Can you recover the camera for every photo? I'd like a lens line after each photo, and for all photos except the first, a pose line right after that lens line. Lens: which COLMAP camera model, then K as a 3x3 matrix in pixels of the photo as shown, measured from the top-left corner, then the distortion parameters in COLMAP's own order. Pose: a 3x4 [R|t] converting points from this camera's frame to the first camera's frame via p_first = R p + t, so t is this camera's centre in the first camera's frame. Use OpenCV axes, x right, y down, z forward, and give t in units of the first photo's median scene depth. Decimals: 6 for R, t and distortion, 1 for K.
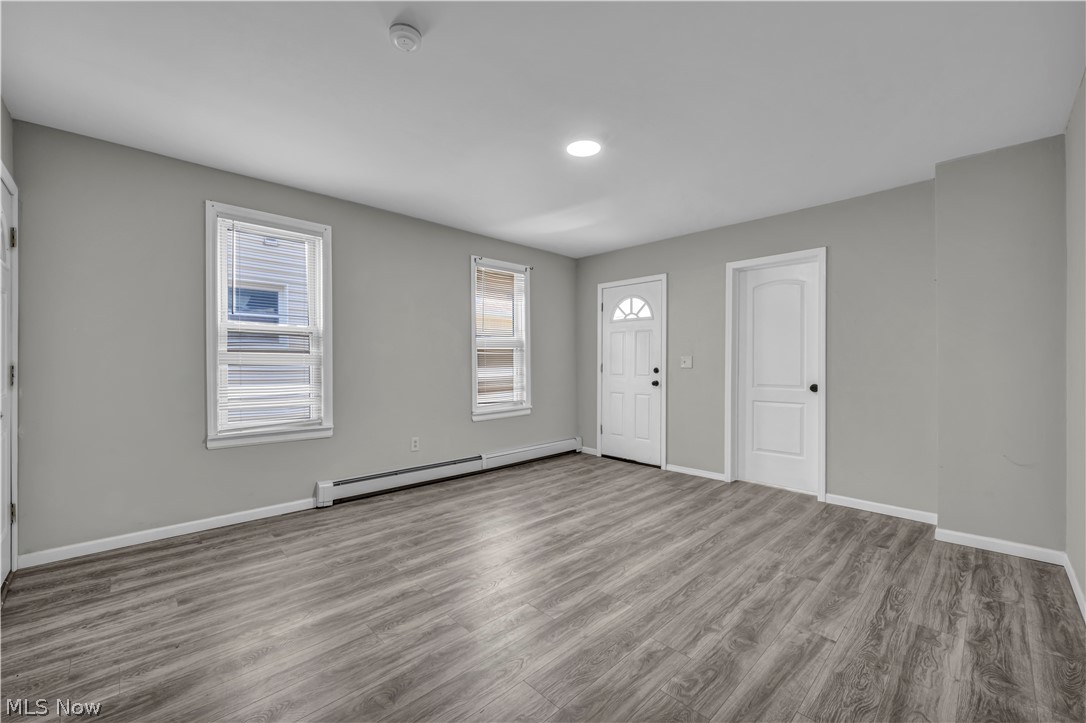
lens RADIAL K [[436.5, 0, 543.9], [0, 436.5, 364.6], [0, 0, 1]] dist [0.002374, -0.000074]
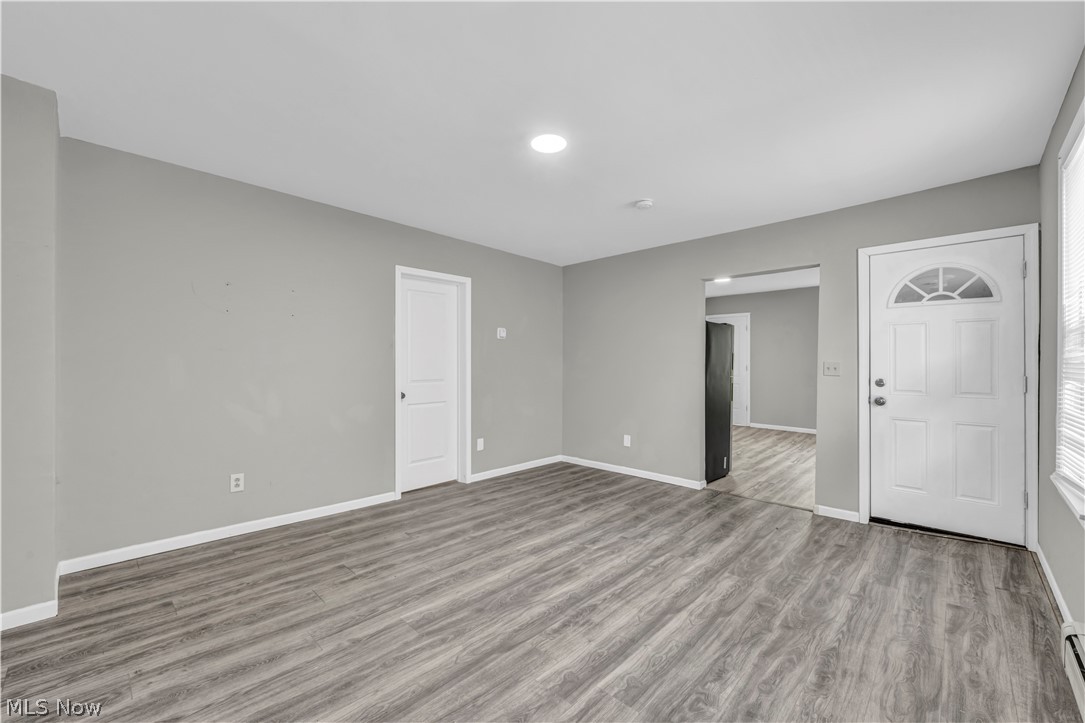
lens RADIAL K [[436.1, 0, 543.4], [0, 436.1, 364.6], [0, 0, 1]] dist [0.002374, -0.000074]
pose [[-0.999157, -0.008110, -0.040236, 0.135709], [-0.008296, 0.999956, 0.004442, -0.022435], [0.040199, 0.004772, -0.999180, 1.822248]]
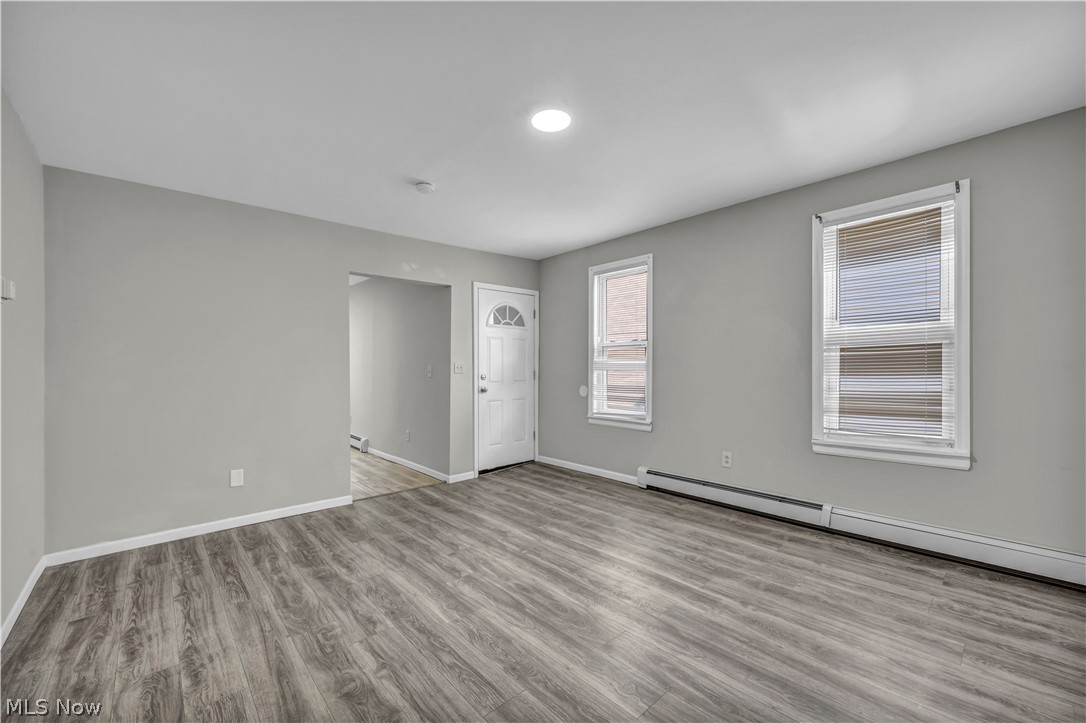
lens RADIAL K [[436.5, 0, 543.9], [0, 436.5, 364.6], [0, 0, 1]] dist [0.002374, -0.000074]
pose [[-0.034723, -0.009374, -0.999353, 0.896351], [0.001548, 0.999954, -0.009433, -0.006415], [0.999396, -0.001874, -0.034707, 0.959919]]
